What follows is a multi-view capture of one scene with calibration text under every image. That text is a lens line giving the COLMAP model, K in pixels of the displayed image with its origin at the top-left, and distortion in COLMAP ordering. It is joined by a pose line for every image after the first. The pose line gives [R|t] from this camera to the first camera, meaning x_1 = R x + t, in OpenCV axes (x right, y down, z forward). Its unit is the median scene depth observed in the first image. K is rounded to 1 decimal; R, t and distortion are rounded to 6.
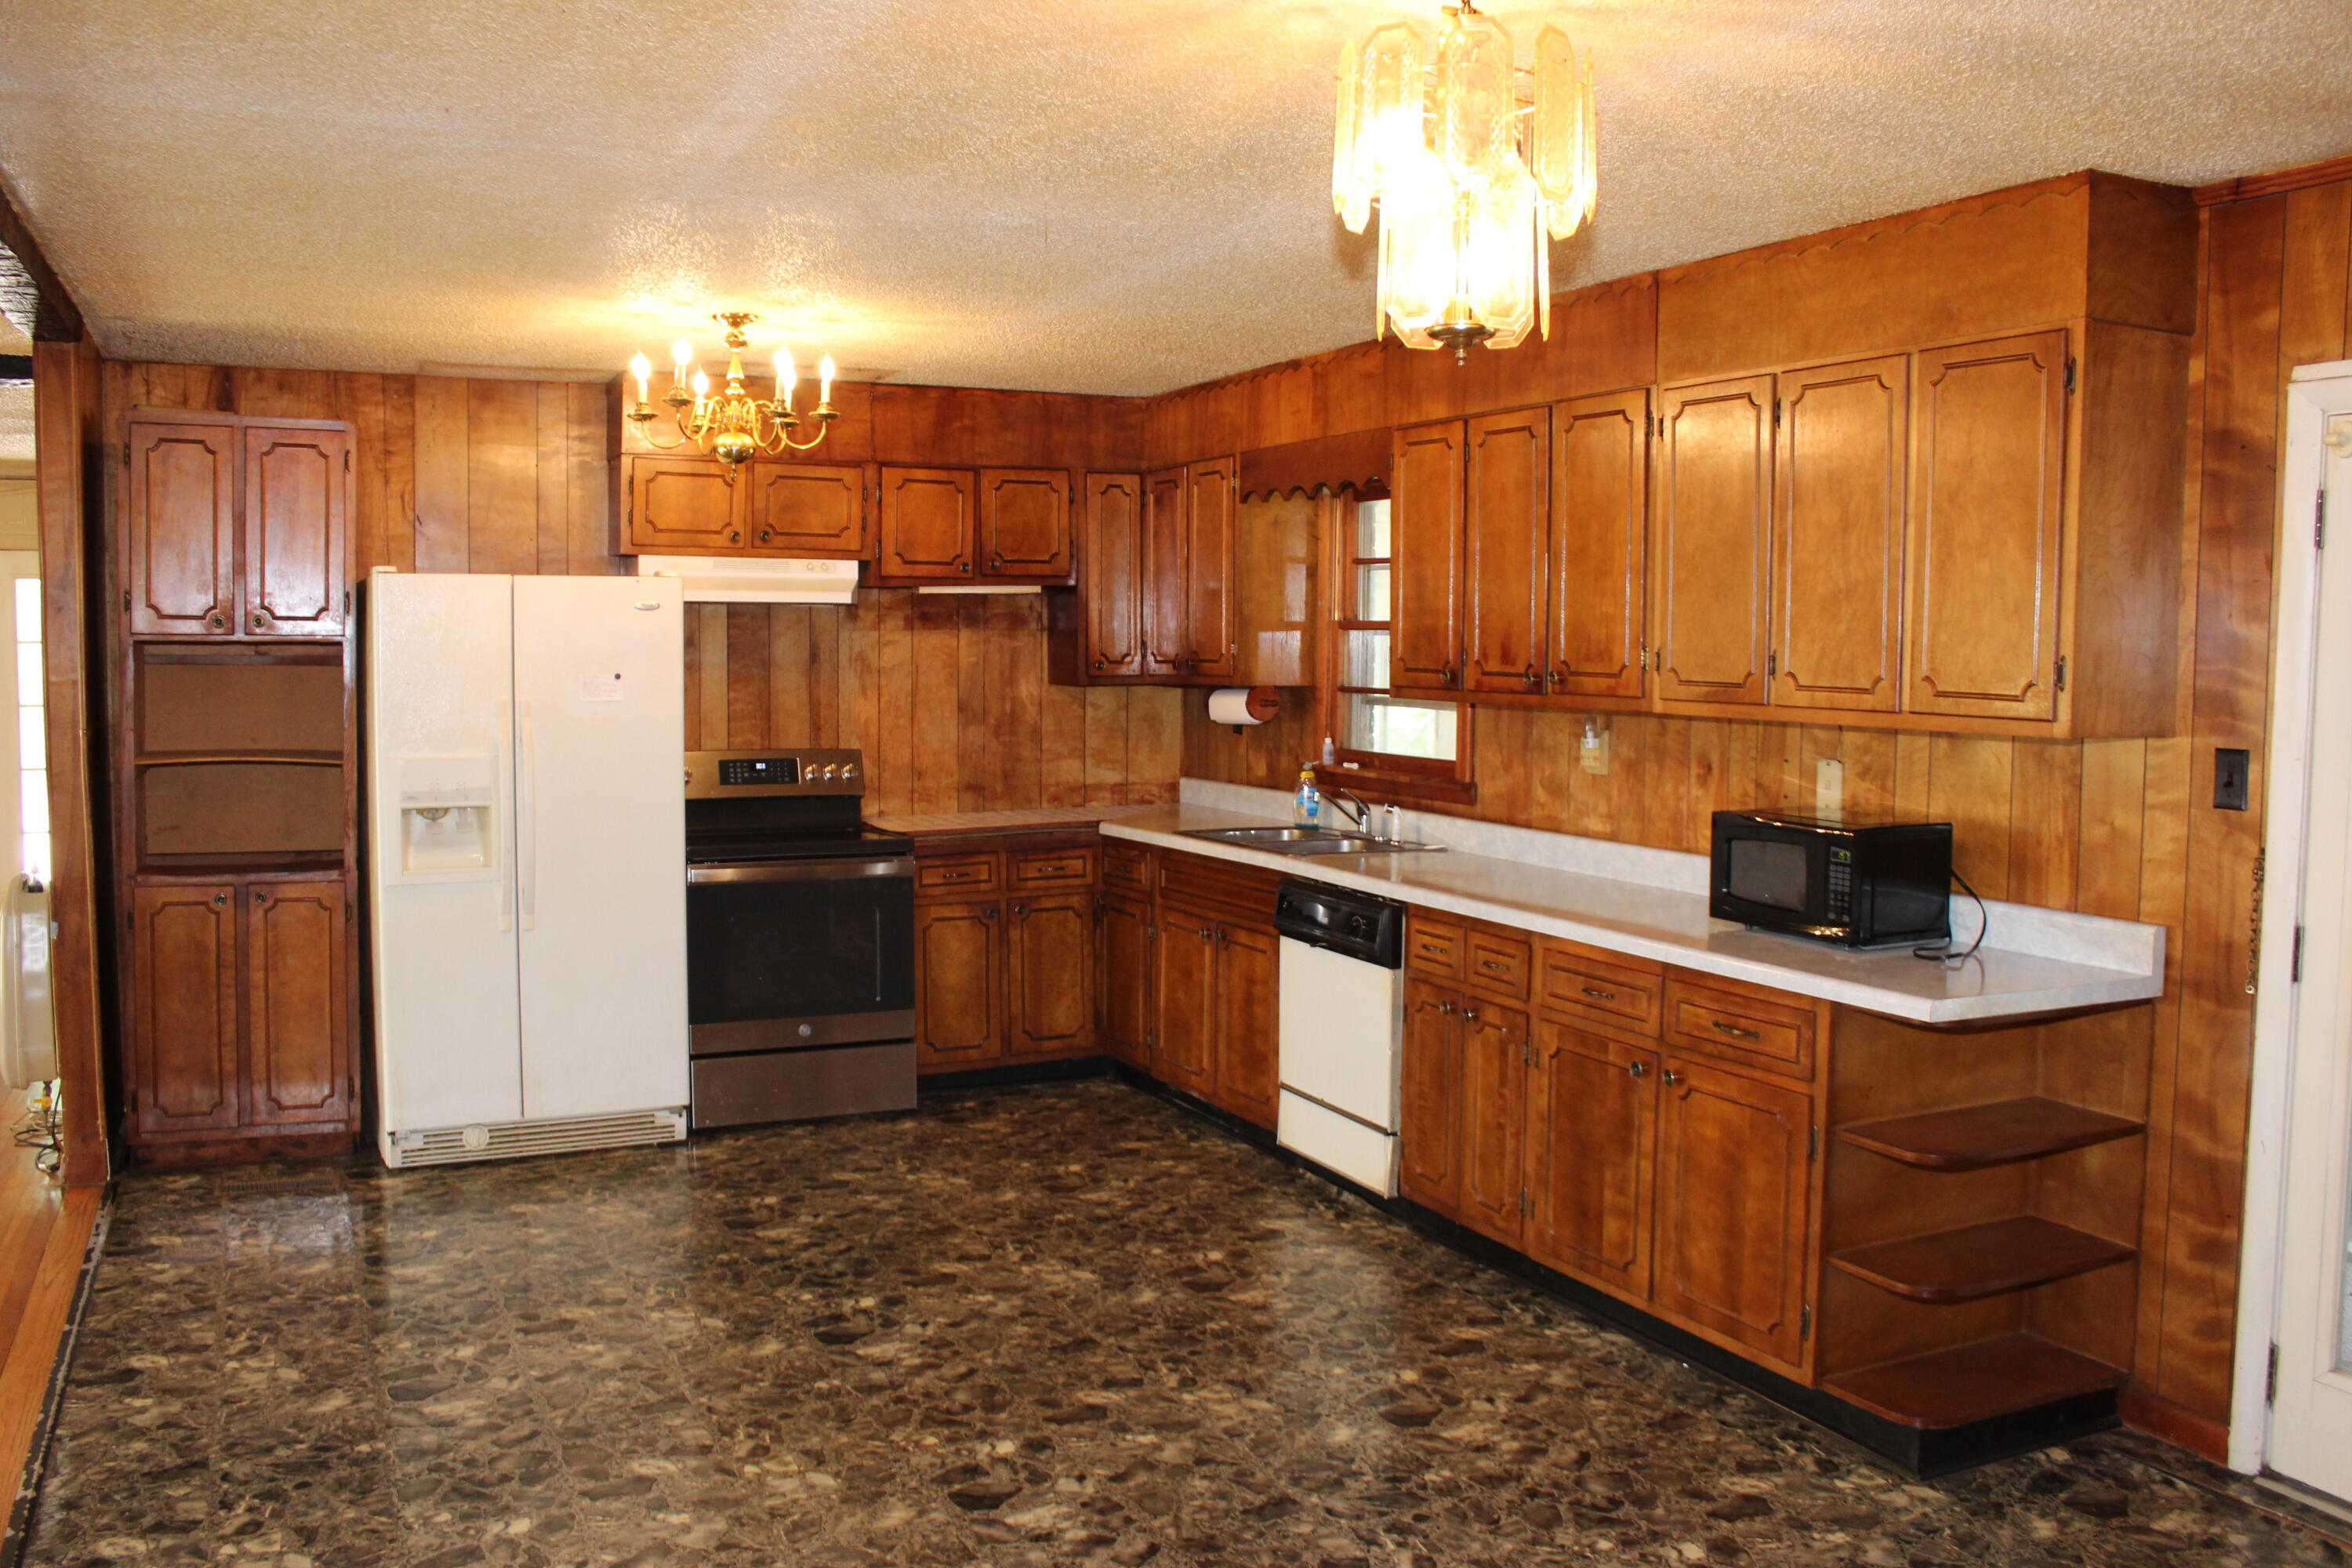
lens RADIAL K [[1967.0, 0, 1179.8], [0, 1967.0, 784.3], [0, 0, 1]] dist [-0.073515, 0.017652]
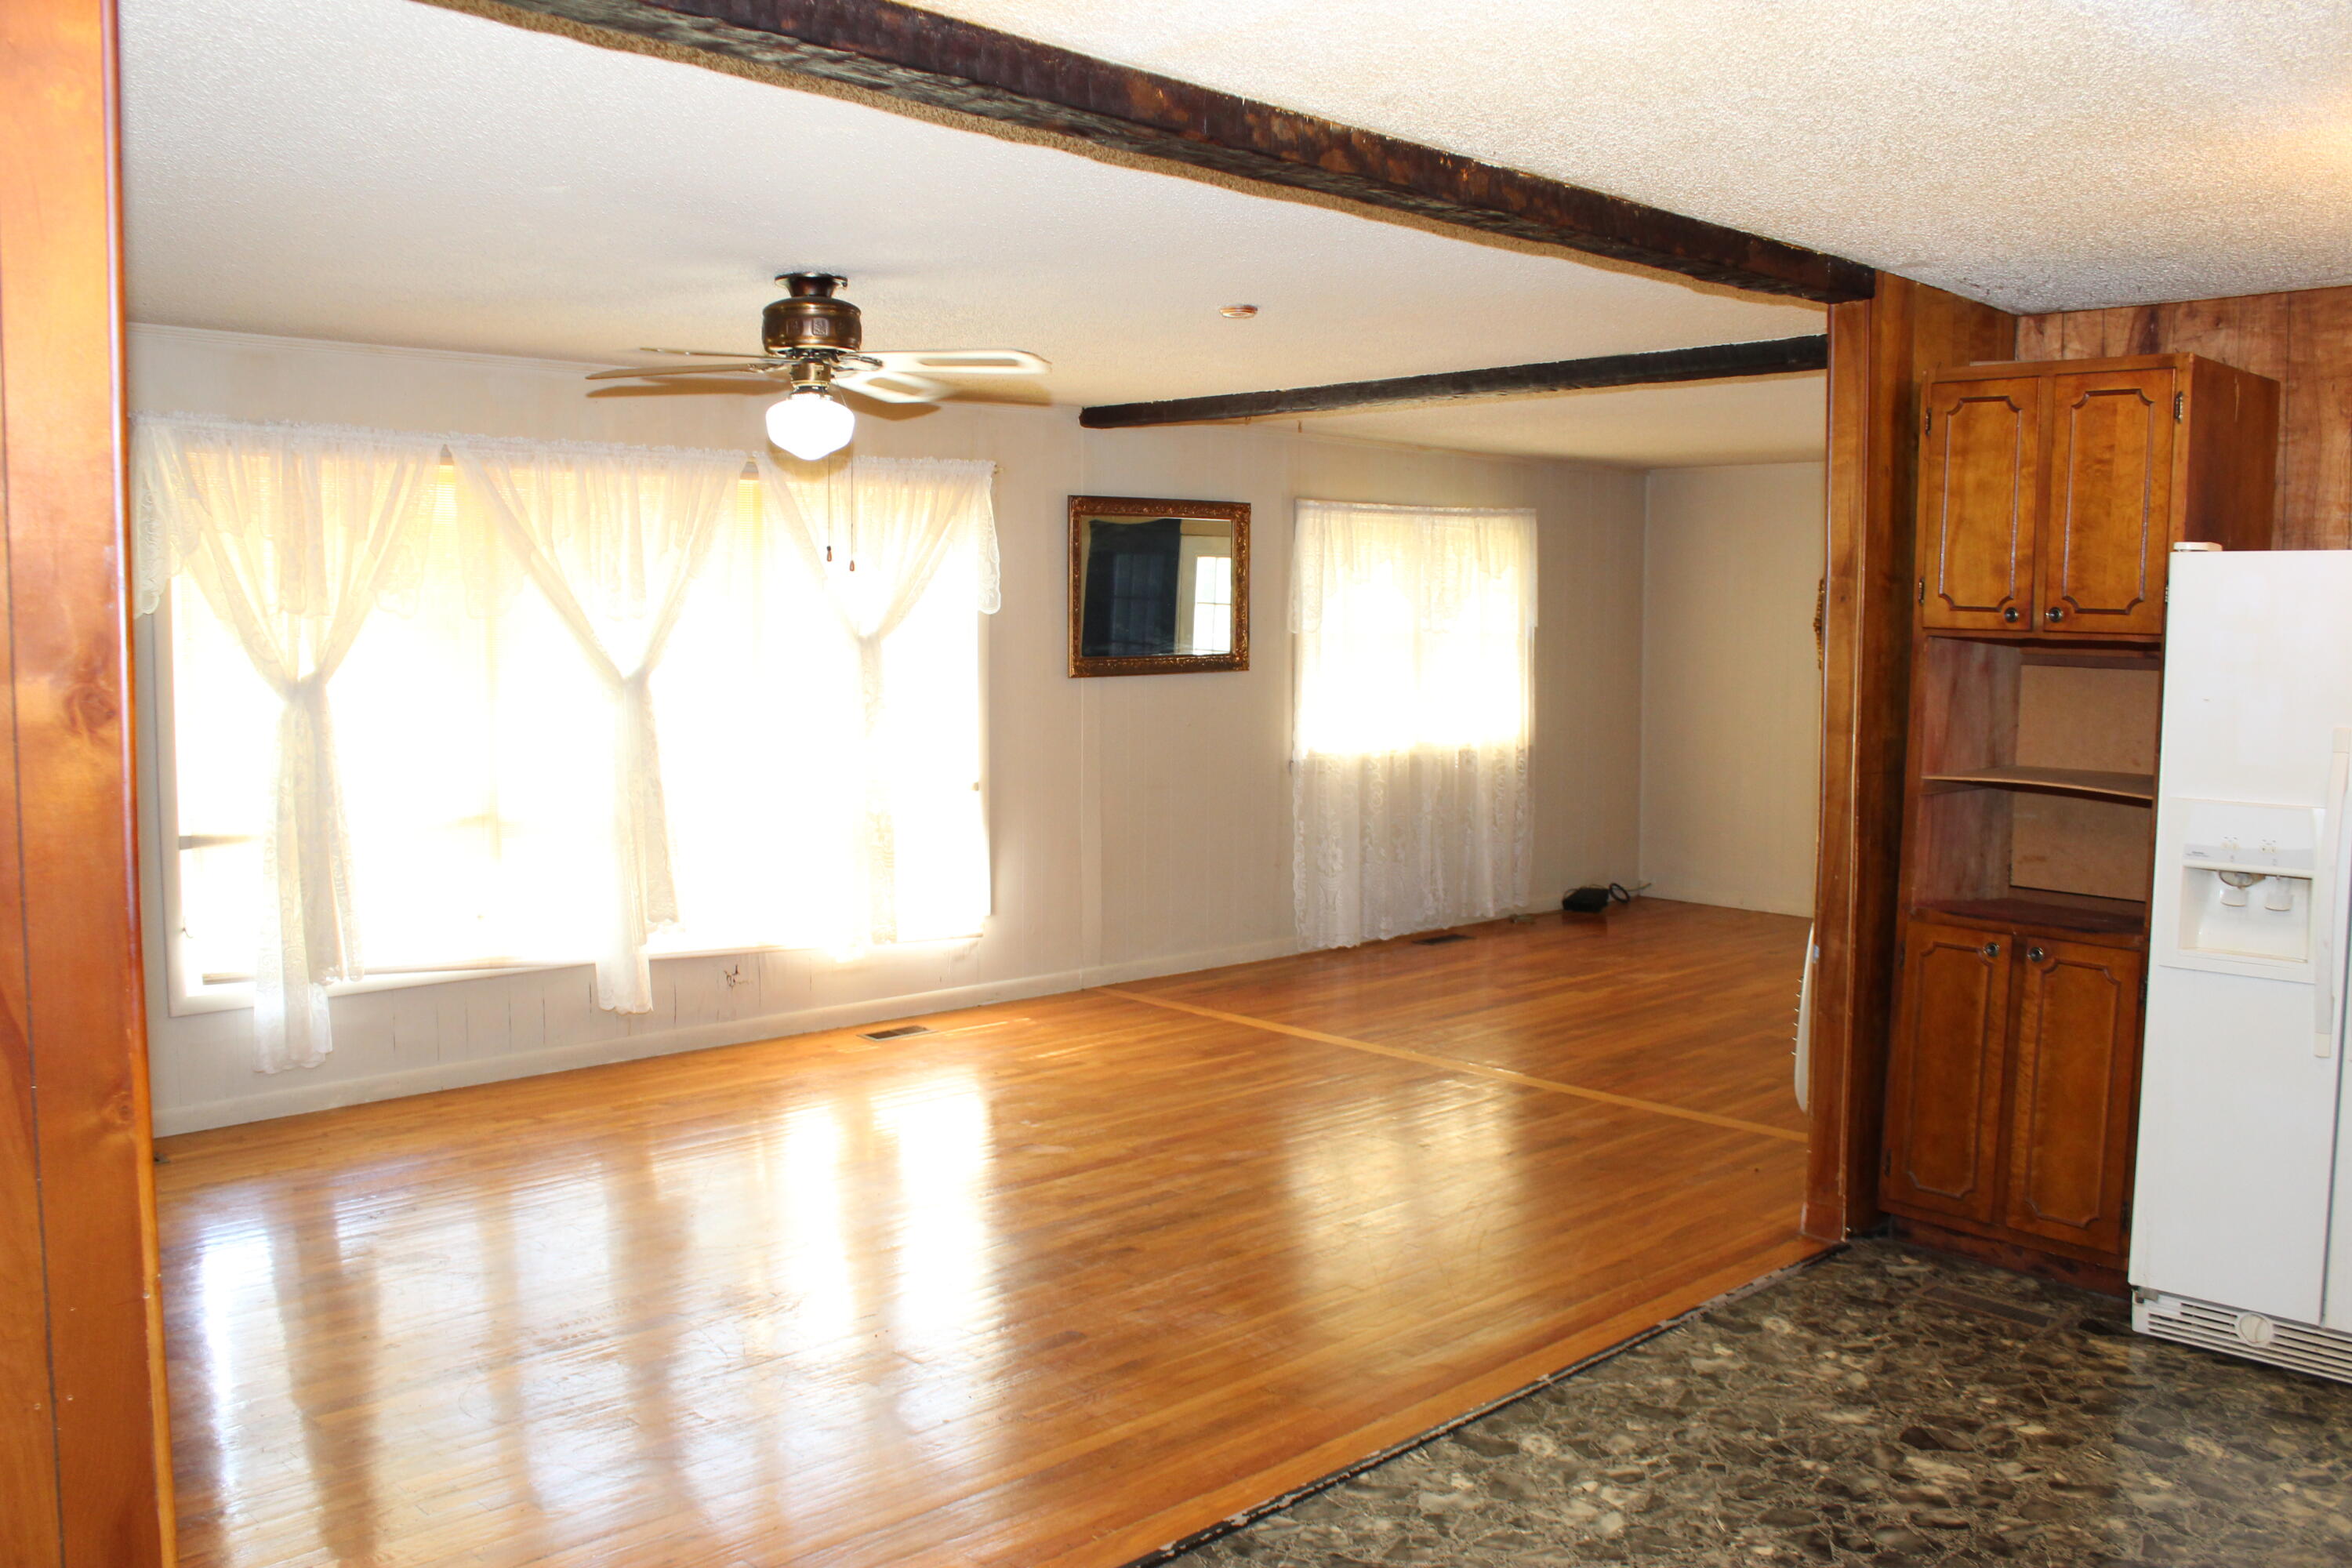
lens RADIAL K [[1967.0, 0, 1178.0], [0, 1967.0, 787.0], [0, 0, 1]] dist [-0.073515, 0.017652]
pose [[0.325173, 0.078444, -0.942396, 0.164534], [-0.080346, 0.995242, 0.055119, -0.026615], [0.942235, 0.057794, 0.329928, 0.374048]]
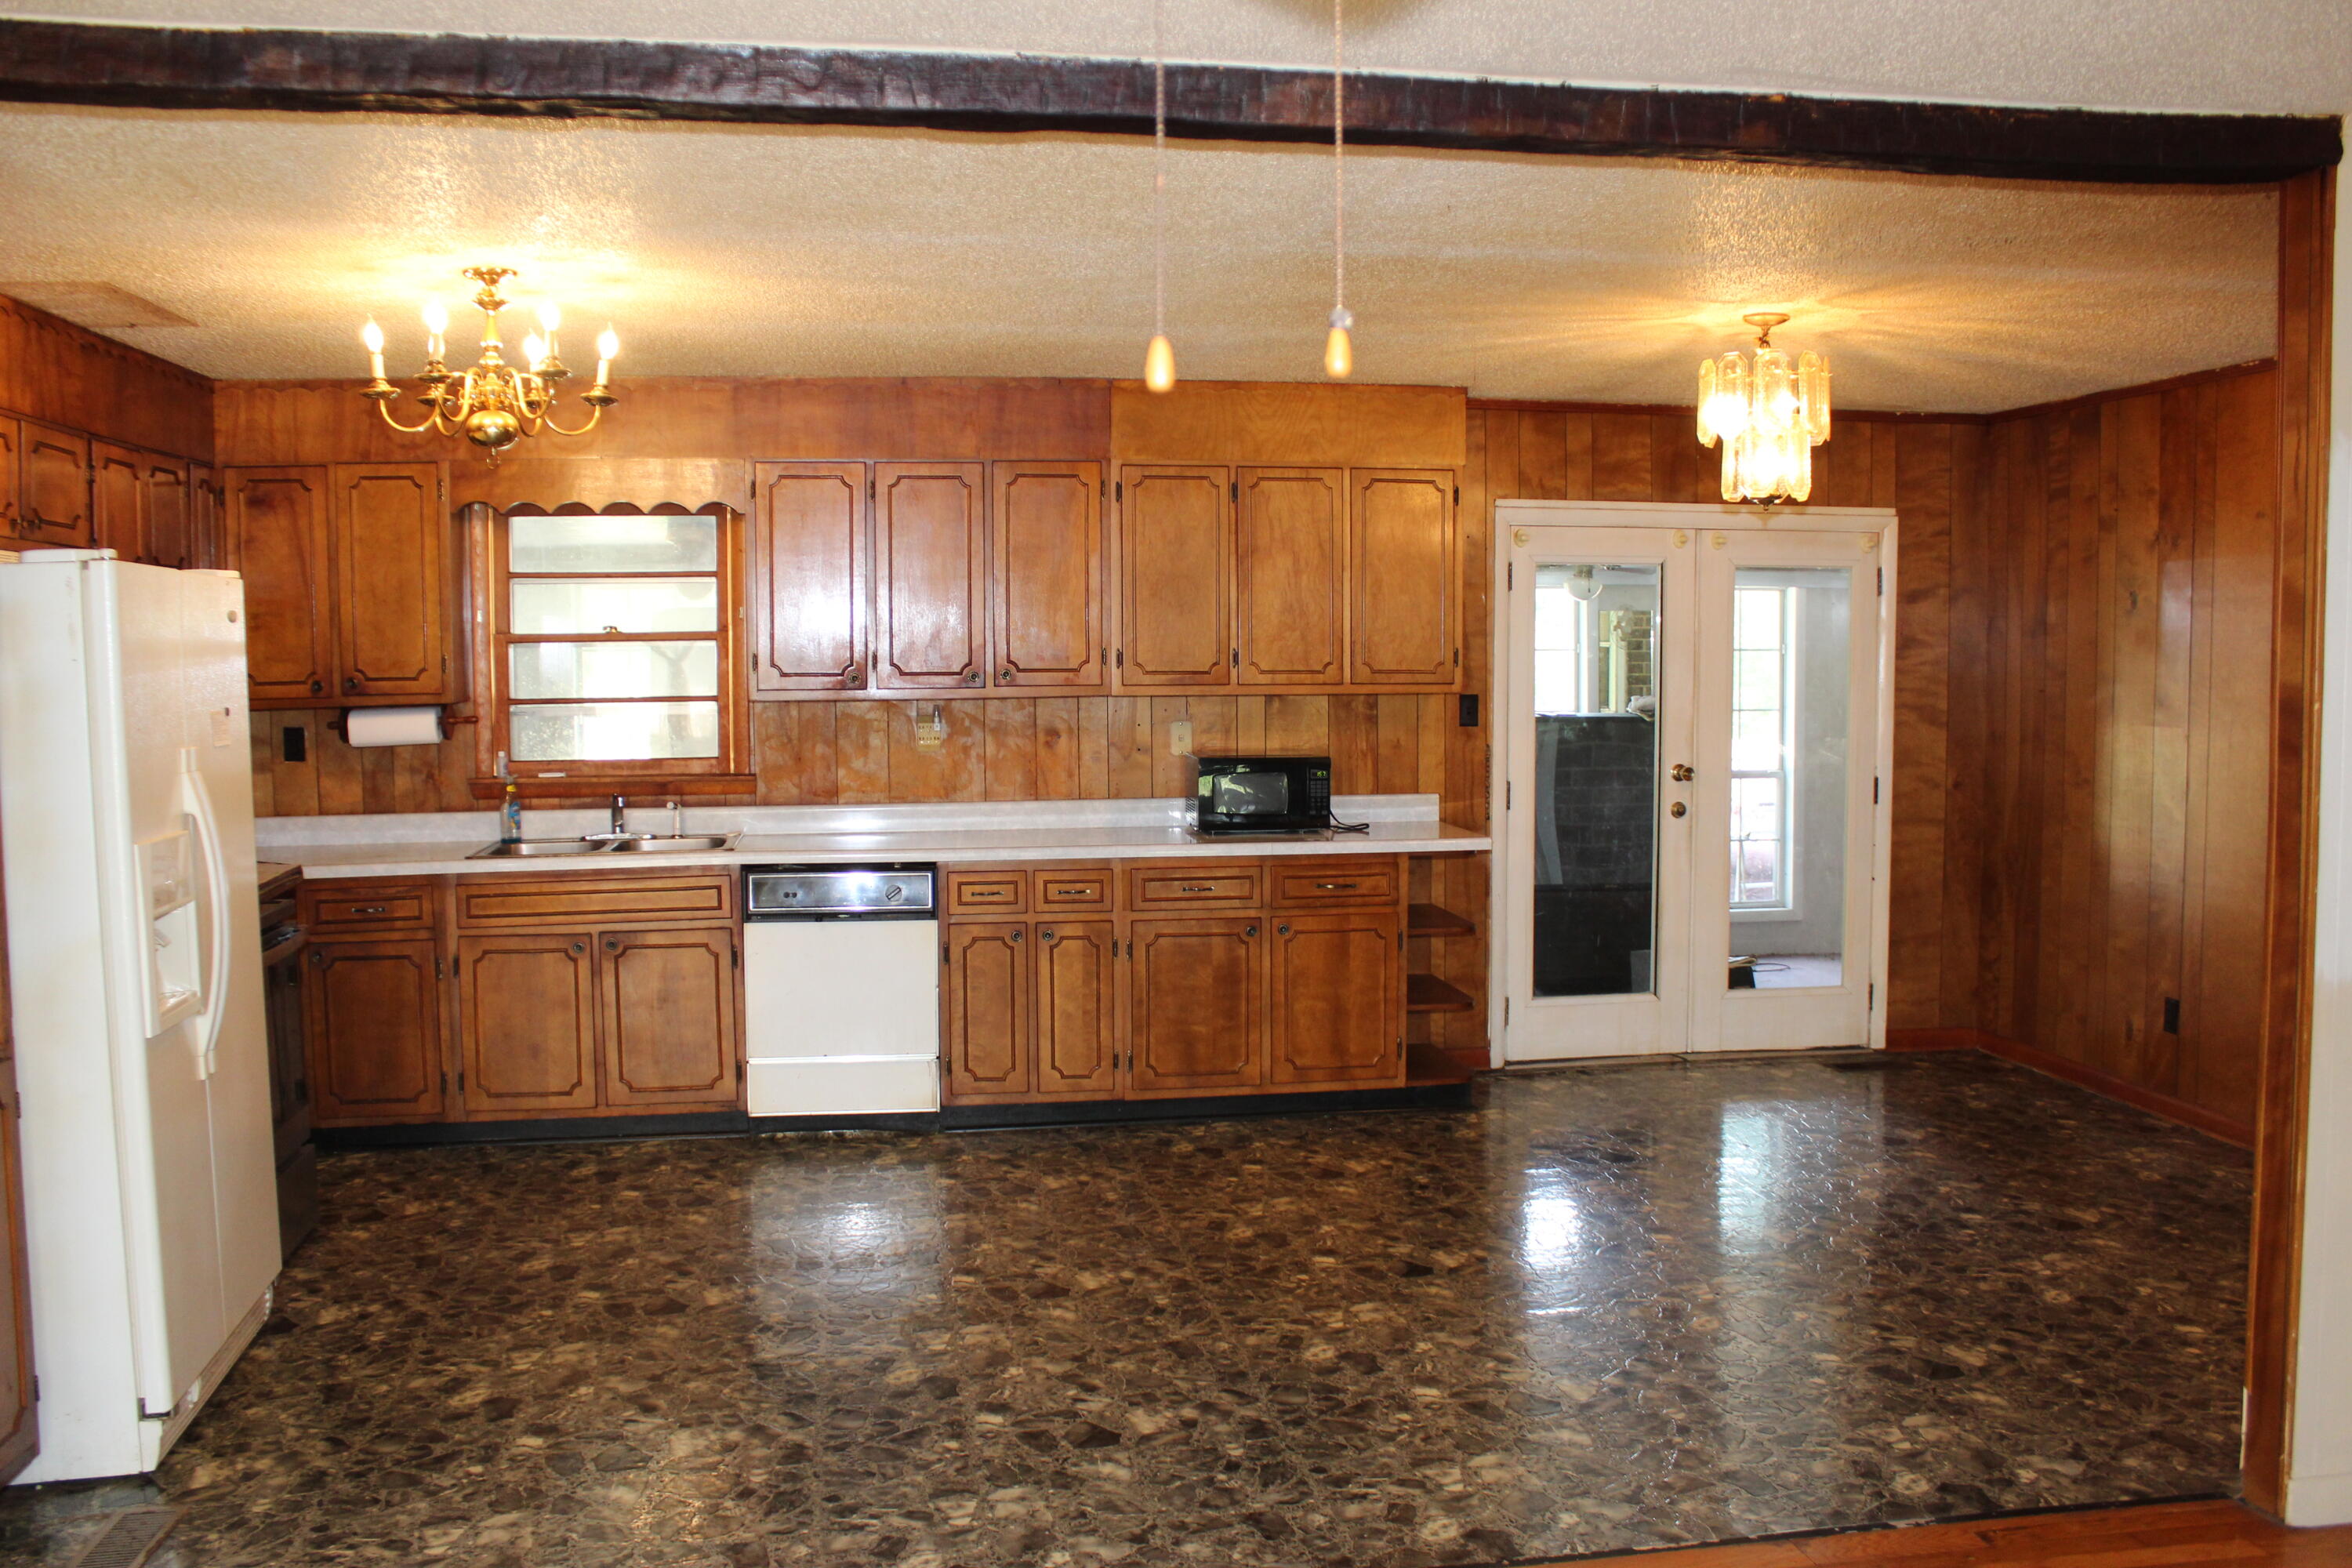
lens RADIAL K [[1967.0, 0, 1181.5], [0, 1967.0, 784.1], [0, 0, 1]] dist [-0.073515, 0.017652]
pose [[0.284750, -0.075234, 0.955645, -1.338884], [0.083355, 0.995083, 0.053501, -0.055350], [-0.954971, 0.064424, 0.289621, 0.679132]]
